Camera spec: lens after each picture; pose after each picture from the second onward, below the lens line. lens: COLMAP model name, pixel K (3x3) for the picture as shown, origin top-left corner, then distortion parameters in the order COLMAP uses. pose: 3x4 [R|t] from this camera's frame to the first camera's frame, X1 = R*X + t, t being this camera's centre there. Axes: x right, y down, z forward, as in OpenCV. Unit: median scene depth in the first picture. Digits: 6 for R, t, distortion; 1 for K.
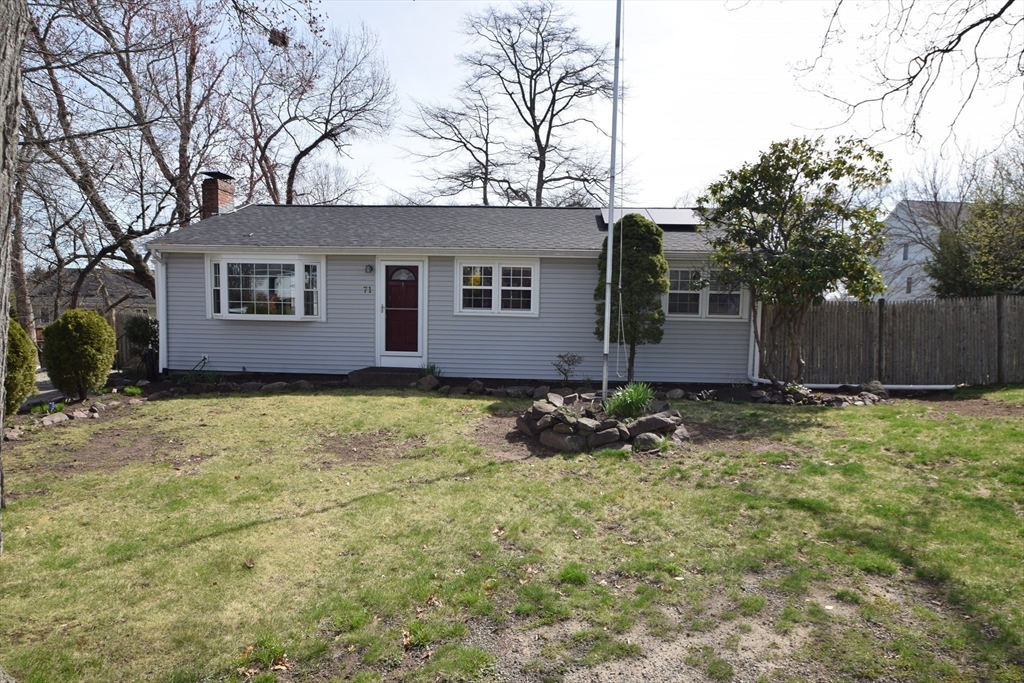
lens RADIAL K [[578.2, 0, 515.3], [0, 578.2, 351.6], [0, 0, 1]] dist [-0.018474, -0.006682]
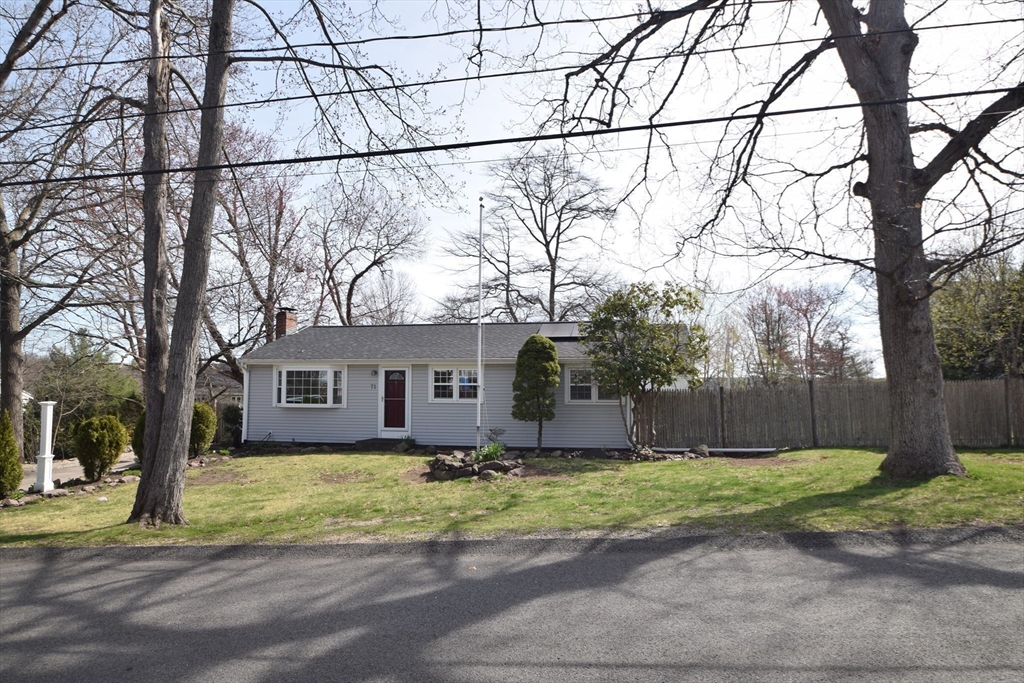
lens RADIAL K [[579.2, 0, 516.3], [0, 579.2, 350.3], [0, 0, 1]] dist [-0.028908, -0.001348]
pose [[0.991809, -0.024836, -0.125293, 0.304450], [0.006955, 0.989959, -0.141180, 0.014905], [0.127541, 0.139153, 0.982023, -0.446181]]
